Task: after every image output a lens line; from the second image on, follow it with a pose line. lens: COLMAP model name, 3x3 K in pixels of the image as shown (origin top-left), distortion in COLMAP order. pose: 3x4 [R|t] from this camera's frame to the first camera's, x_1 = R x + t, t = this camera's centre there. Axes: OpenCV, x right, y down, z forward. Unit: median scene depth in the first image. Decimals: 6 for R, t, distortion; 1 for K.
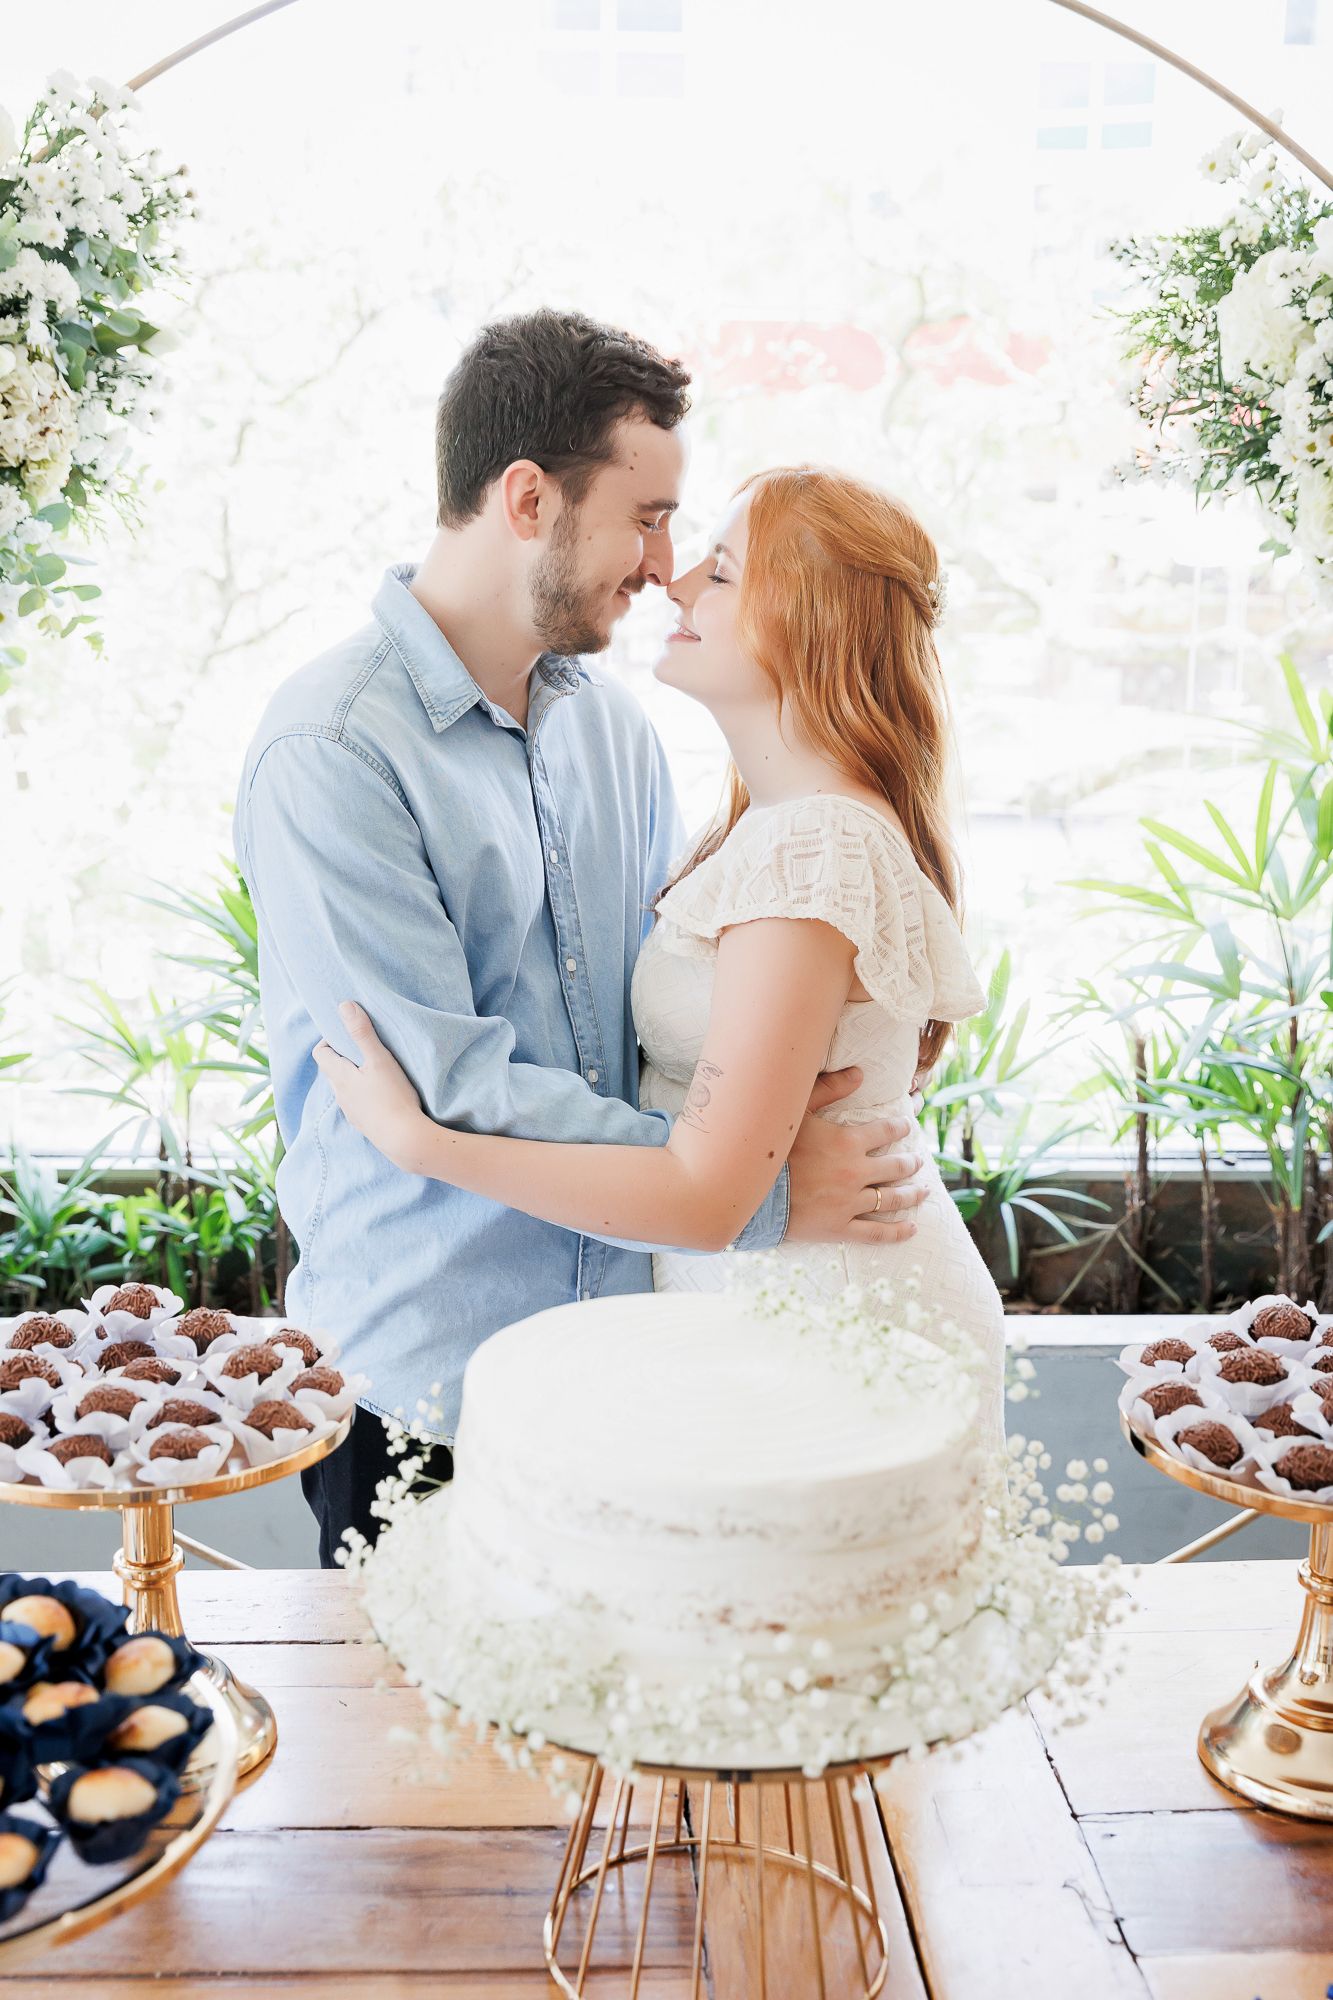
lens RADIAL K [[2445.2, 0, 653.4], [0, 2445.2, 1035.5], [0, 0, 1]] dist [-0.007389, 0.000000]
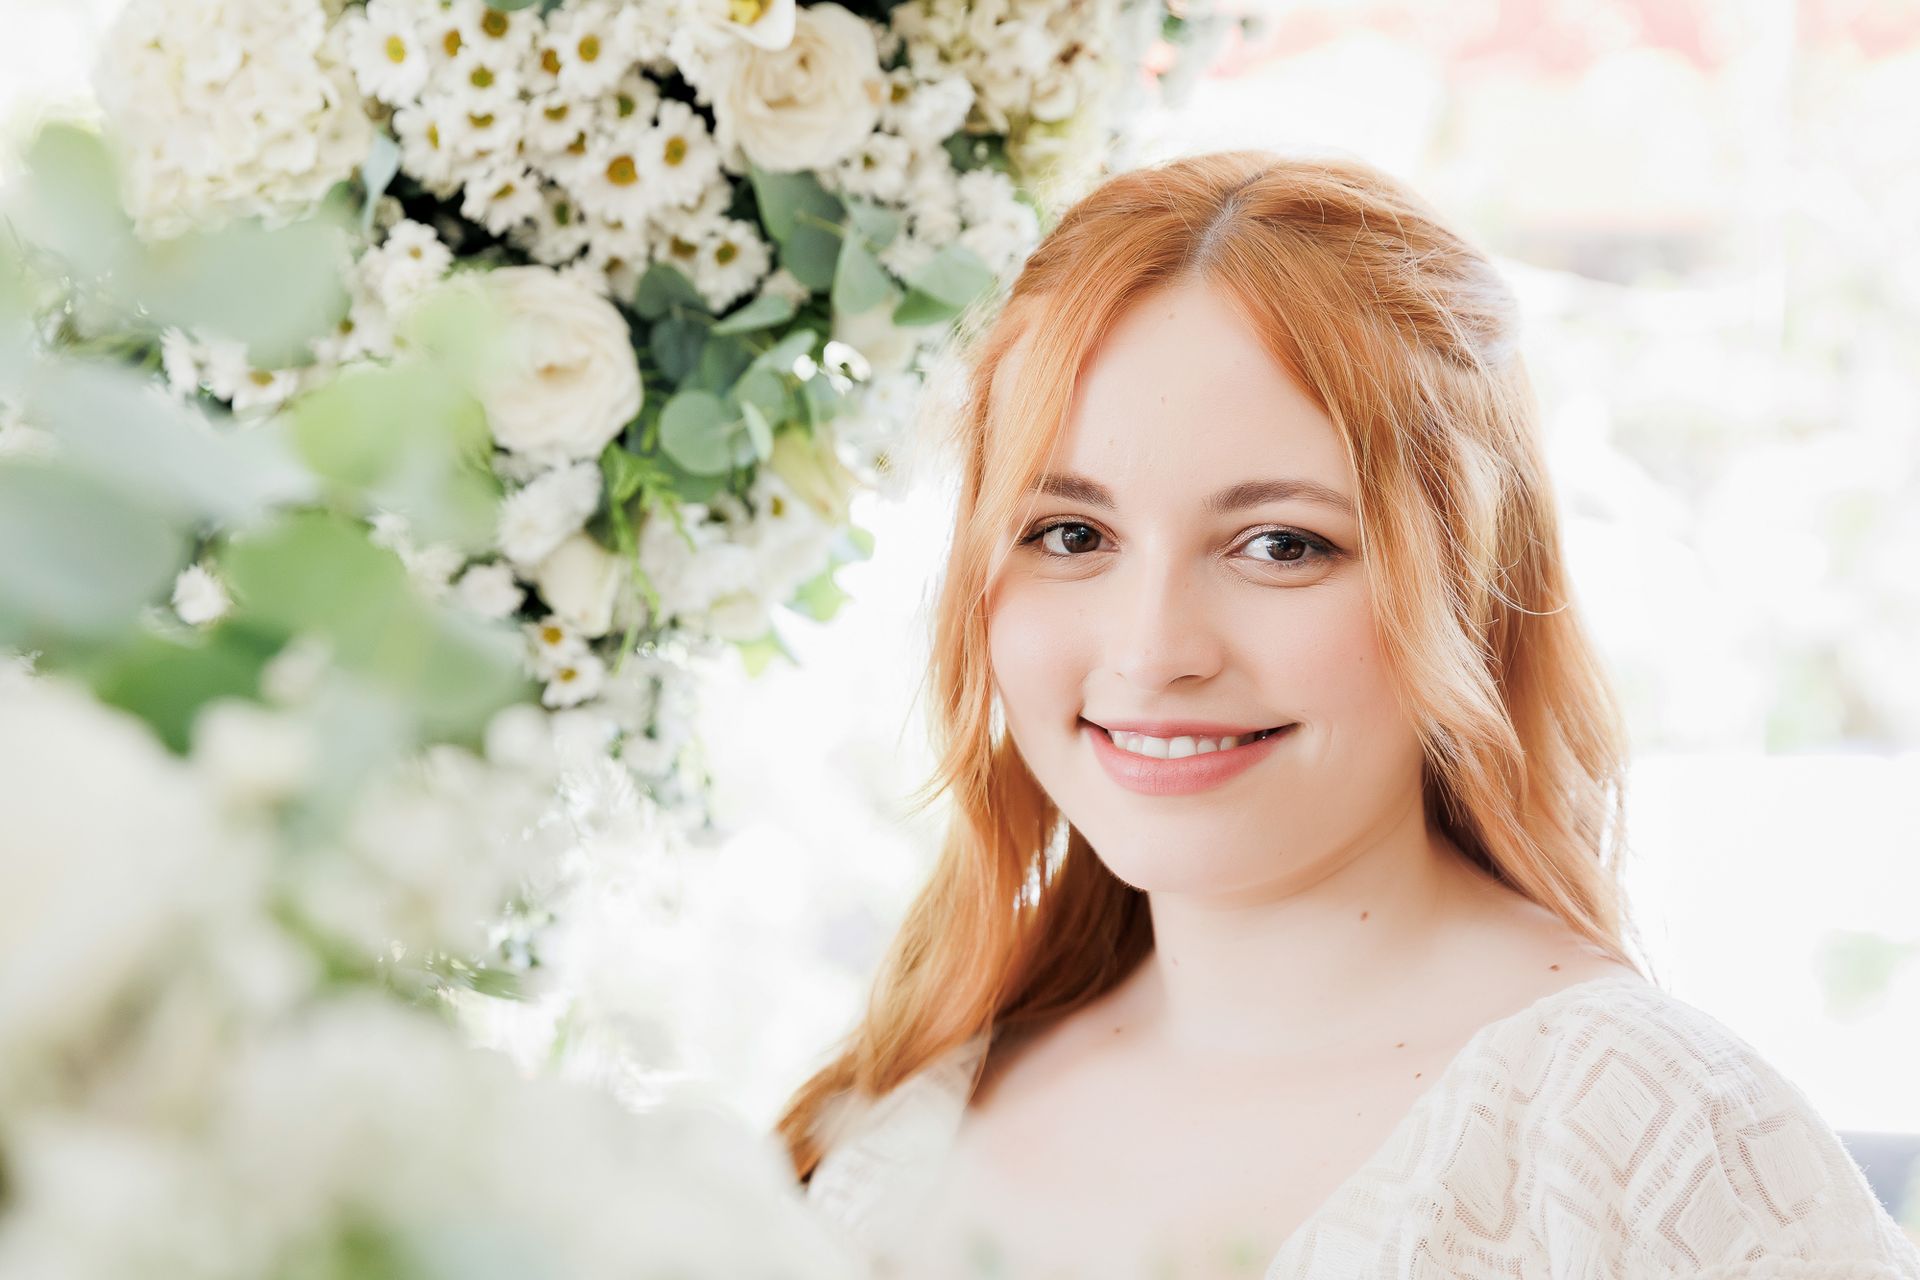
lens RADIAL K [[3769.1, 0, 961.1], [0, 3769.1, 637.8], [0, 0, 1]] dist [0.031414, 0.000000]
pose [[0.995846, 0.013199, -0.090090, -0.209644], [-0.023167, 0.993604, -0.110520, -0.068501], [0.088055, 0.112148, 0.989782, 0.343991]]
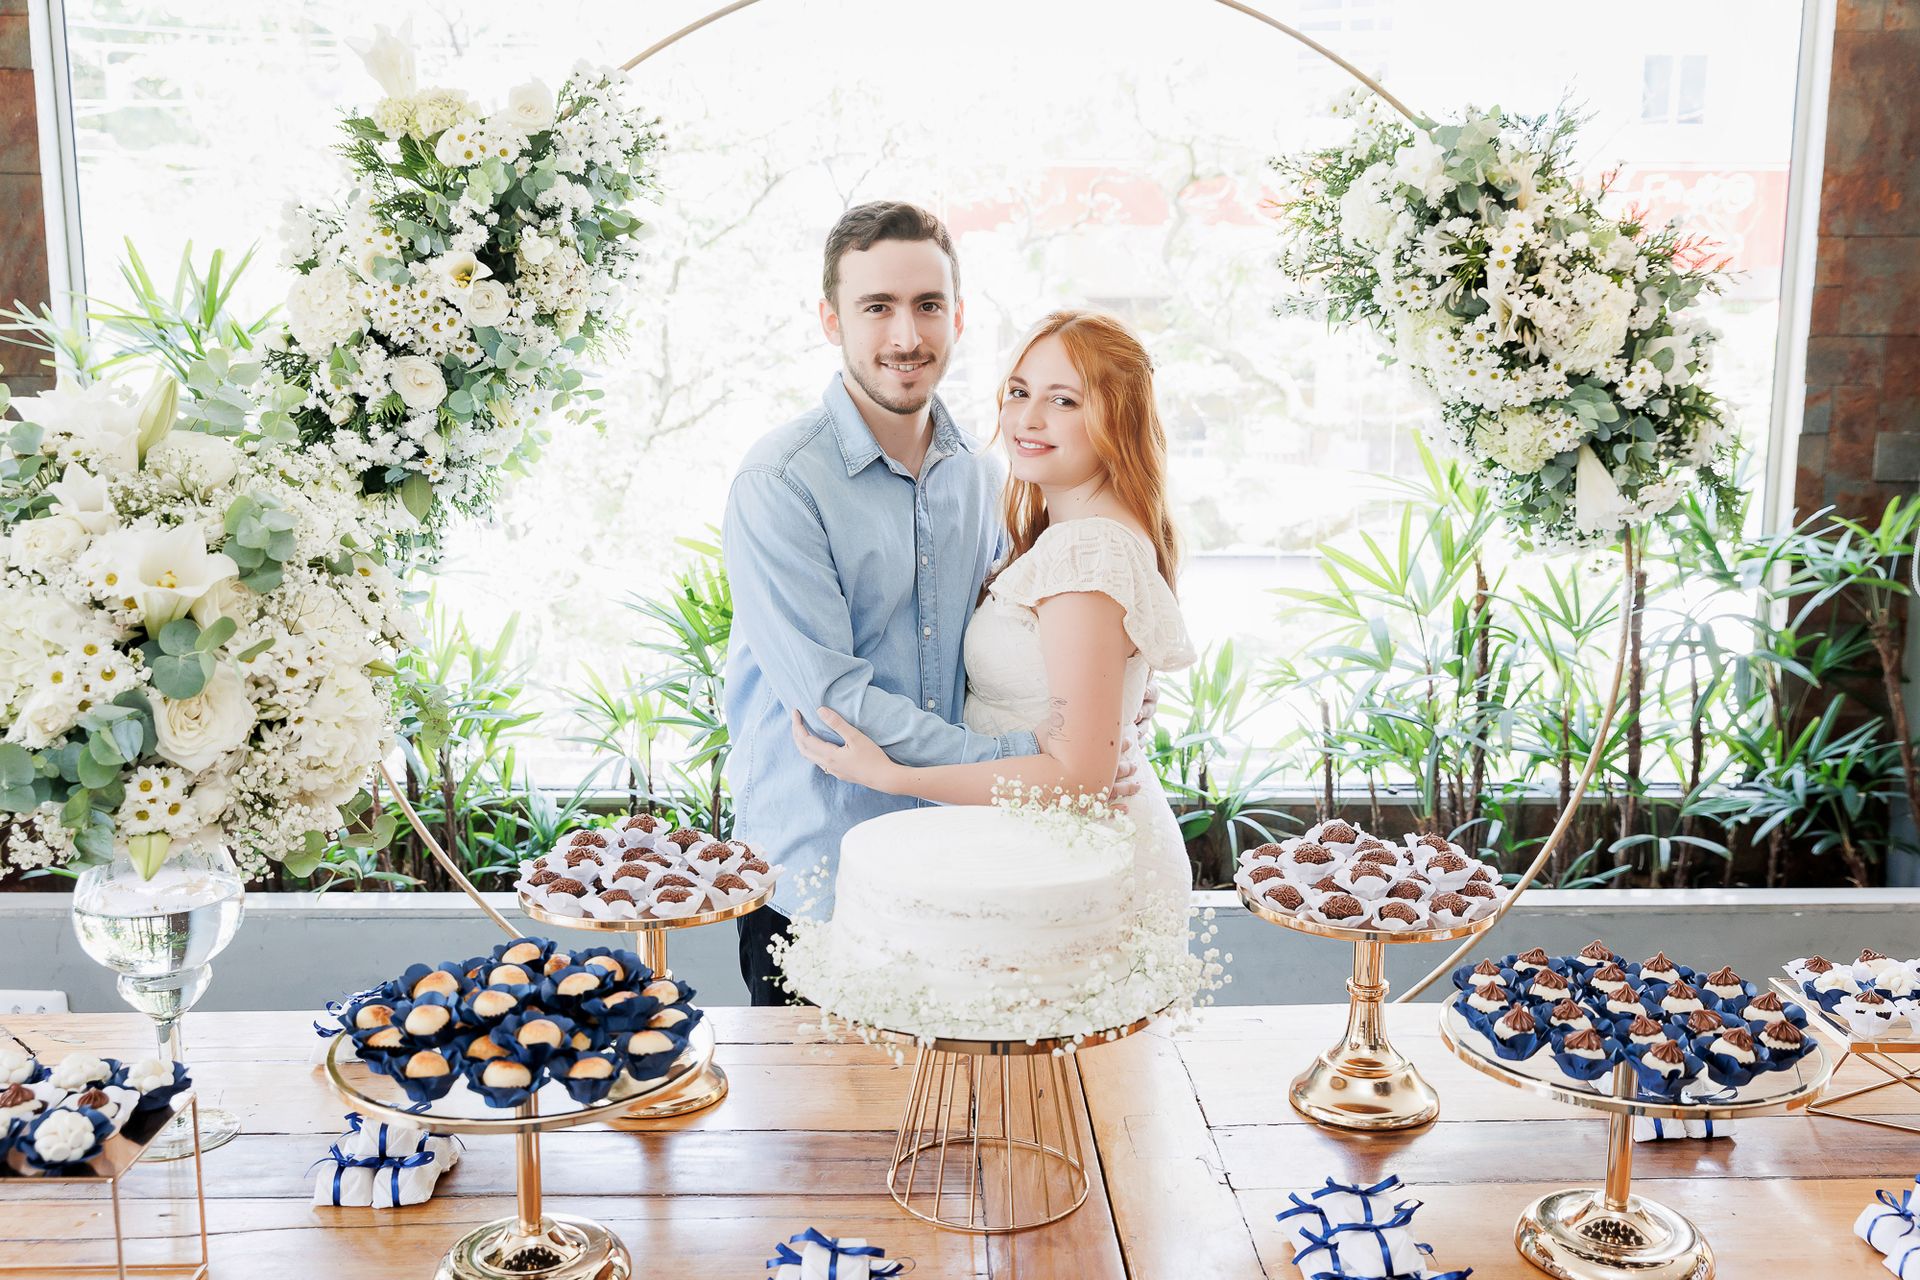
lens RADIAL K [[1888.4, 0, 949.5], [0, 1888.4, 648.2], [0, 0, 1]] dist [0.005755, 0.000000]
pose [[0.999740, -0.004787, -0.022313, 0.015713], [0.003871, 0.999154, -0.040943, 0.027632], [0.022491, 0.040846, 0.998912, -0.177609]]
